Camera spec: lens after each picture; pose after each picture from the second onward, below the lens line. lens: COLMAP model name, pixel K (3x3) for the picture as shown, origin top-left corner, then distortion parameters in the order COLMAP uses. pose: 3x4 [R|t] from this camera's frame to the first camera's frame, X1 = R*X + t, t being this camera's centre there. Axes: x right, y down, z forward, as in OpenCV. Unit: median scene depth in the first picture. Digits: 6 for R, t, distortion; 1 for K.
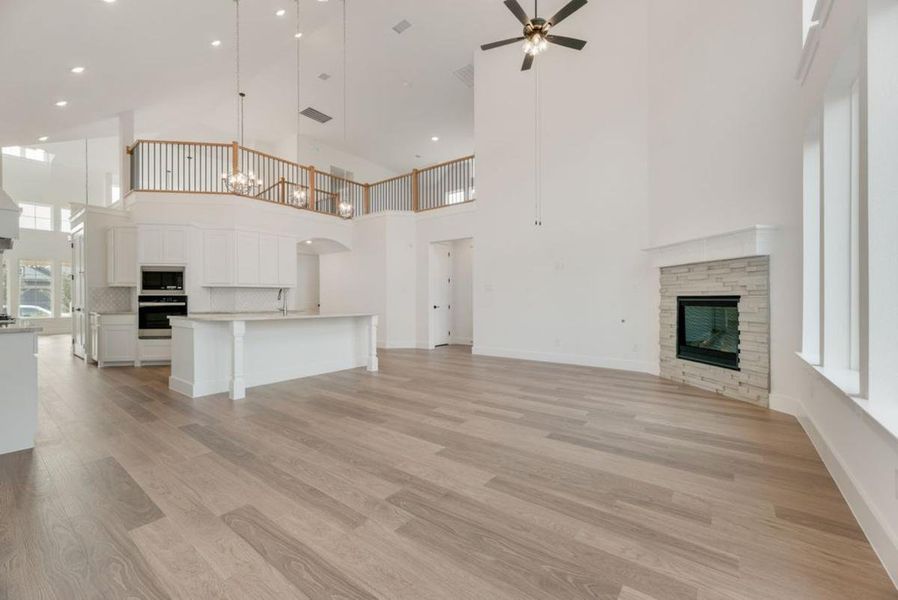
lens RADIAL K [[362.0, 0, 447.6], [0, 362.0, 298.7], [0, 0, 1]] dist [0.003972, -0.000789]
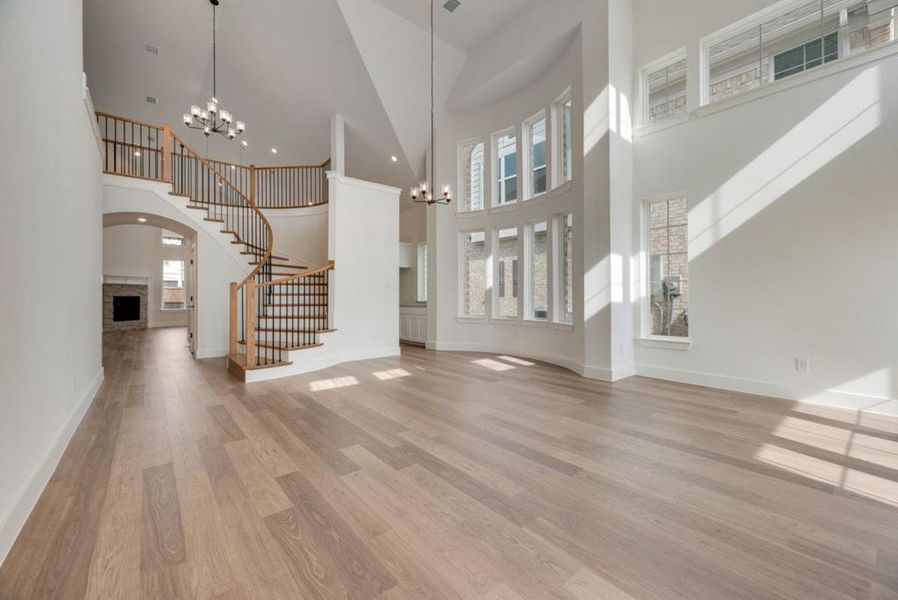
lens RADIAL K [[362.0, 0, 439.7], [0, 362.0, 286.5], [0, 0, 1]] dist [0.003972, -0.000789]
pose [[-0.970527, 0.015217, 0.240513, -1.820000], [0.008826, 0.999579, -0.027625, 0.011482], [-0.240832, -0.024688, -0.970253, 2.480891]]
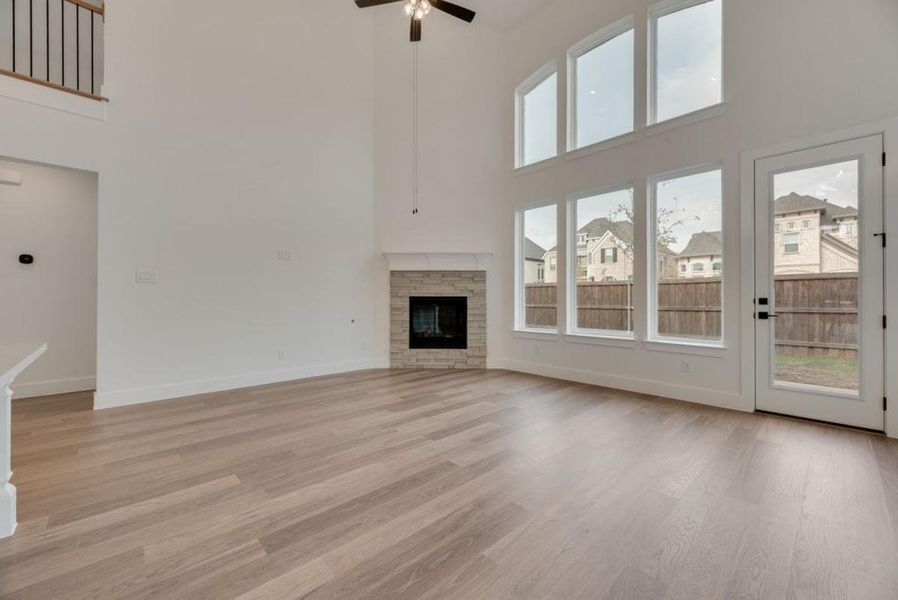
lens RADIAL K [[362.0, 0, 450.6], [0, 362.0, 302.5], [0, 0, 1]] dist [0.003972, -0.000789]
pose [[0.153652, -0.006251, 0.988105, -0.452675], [-0.003750, 0.999969, 0.006909, 0.003258], [-0.988118, -0.004767, 0.153624, 0.599239]]
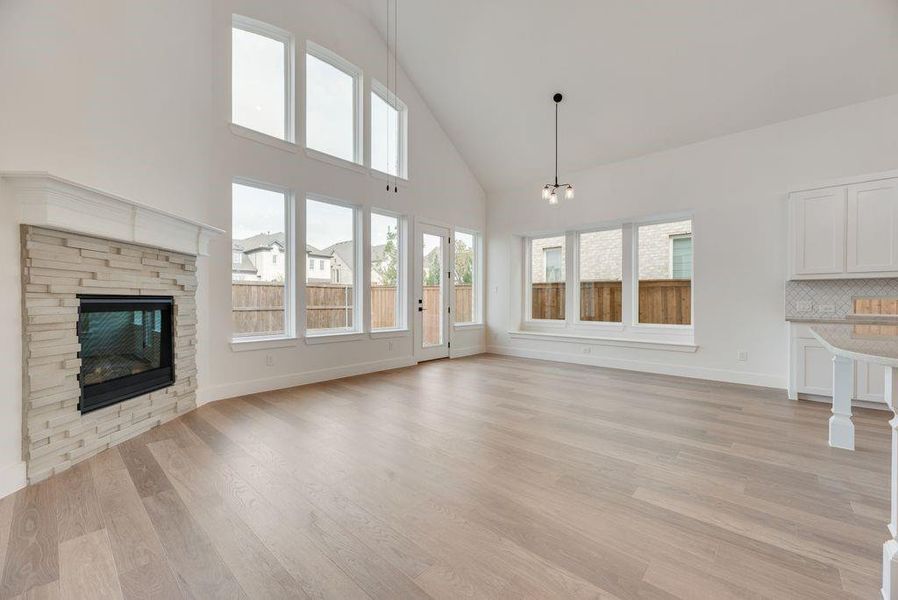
lens RADIAL K [[362.0, 0, 451.1], [0, 362.0, 302.8], [0, 0, 1]] dist [0.003972, -0.000789]
pose [[-0.997223, 0.000693, 0.074471, 0.067099], [0.000979, 0.999992, 0.003807, 0.003338], [-0.074468, 0.003869, -0.997216, 1.279795]]
